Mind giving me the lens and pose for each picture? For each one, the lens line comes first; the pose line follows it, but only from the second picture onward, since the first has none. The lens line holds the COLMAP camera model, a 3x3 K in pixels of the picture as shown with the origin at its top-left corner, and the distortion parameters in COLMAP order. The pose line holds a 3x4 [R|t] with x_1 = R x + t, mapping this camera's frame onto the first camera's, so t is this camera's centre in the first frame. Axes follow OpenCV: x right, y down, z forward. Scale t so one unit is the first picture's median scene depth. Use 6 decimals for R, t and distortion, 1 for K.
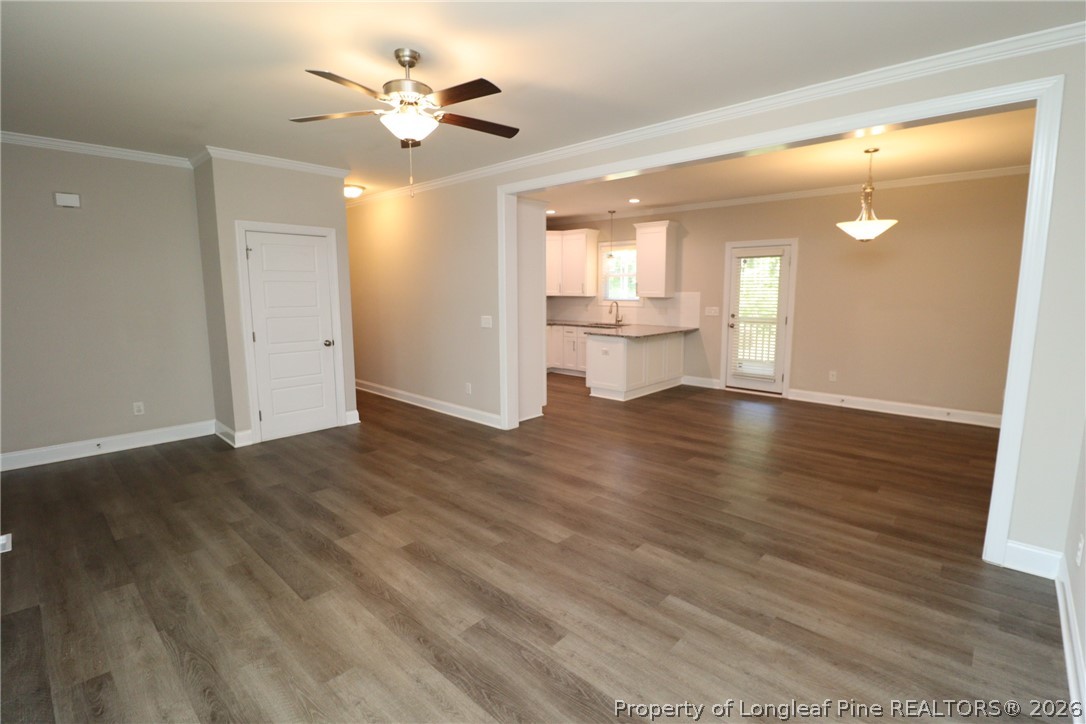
lens RADIAL K [[502.4, 0, 557.0], [0, 502.4, 355.1], [0, 0, 1]] dist [-0.001327, -0.010898]
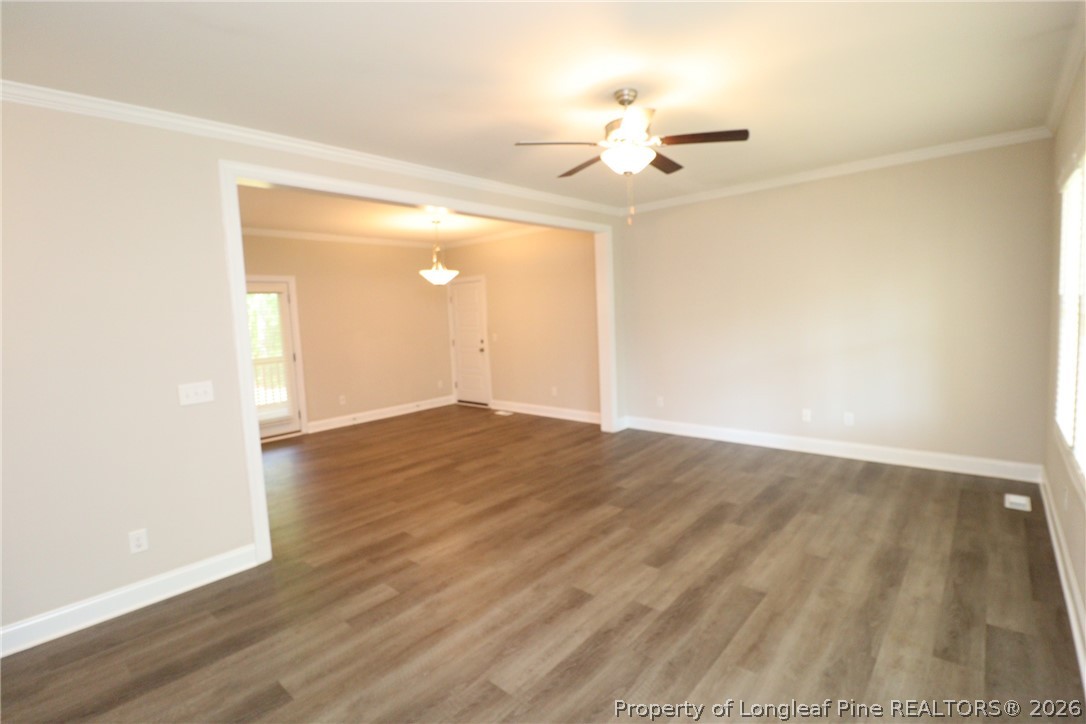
lens RADIAL K [[502.4, 0, 557.0], [0, 502.4, 355.1], [0, 0, 1]] dist [-0.001327, -0.010898]
pose [[-0.019160, -0.086433, 0.996073, -0.905108], [0.176046, 0.980399, 0.088460, -0.113472], [-0.984196, 0.177049, -0.003568, 0.801785]]
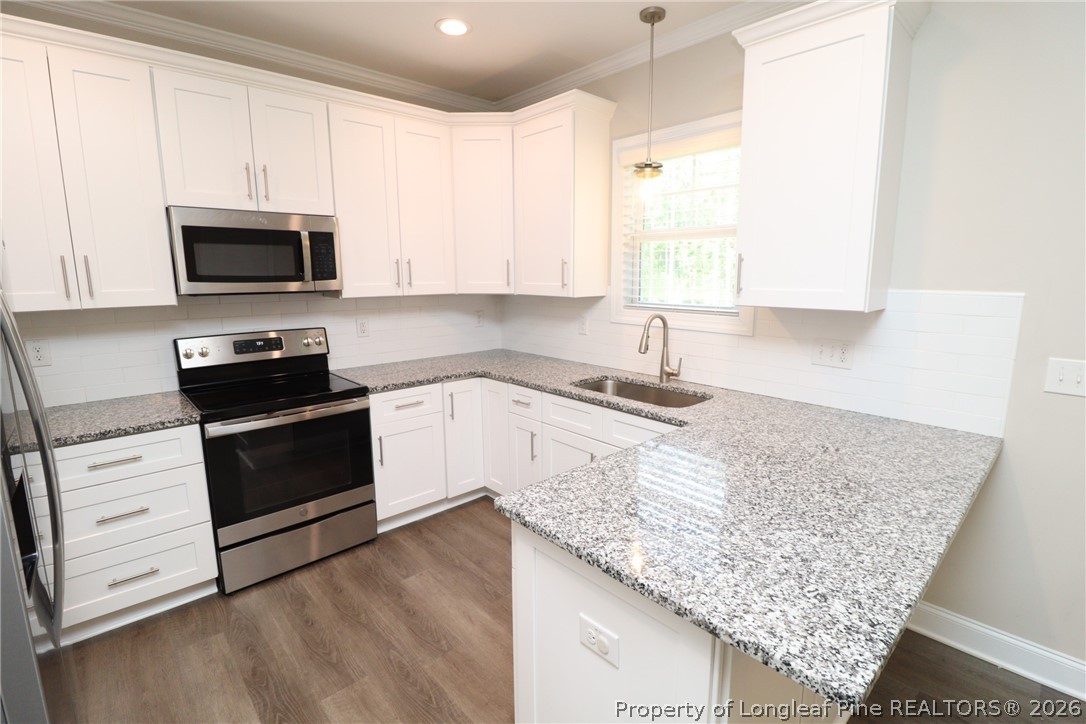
lens RADIAL K [[502.4, 0, 557.0], [0, 502.4, 355.1], [0, 0, 1]] dist [-0.001327, -0.010898]
pose [[0.996329, 0.014893, -0.084306, 0.159626], [-0.012330, 0.999448, 0.030834, -0.184870], [0.084719, -0.029681, 0.995963, 1.377956]]
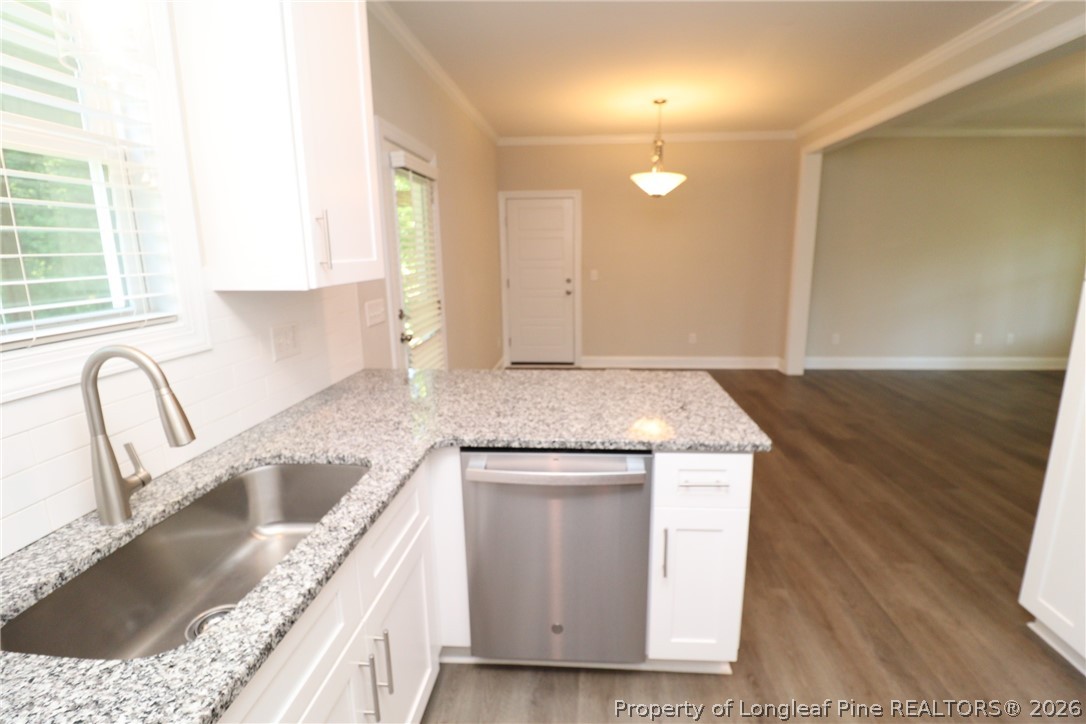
lens RADIAL K [[502.4, 0, 557.0], [0, 502.4, 355.1], [0, 0, 1]] dist [-0.001327, -0.010898]
pose [[-0.618035, -0.155108, 0.770697, -0.082135], [0.114451, 0.952146, 0.283406, -0.259760], [-0.777775, 0.263362, -0.570707, 2.013133]]
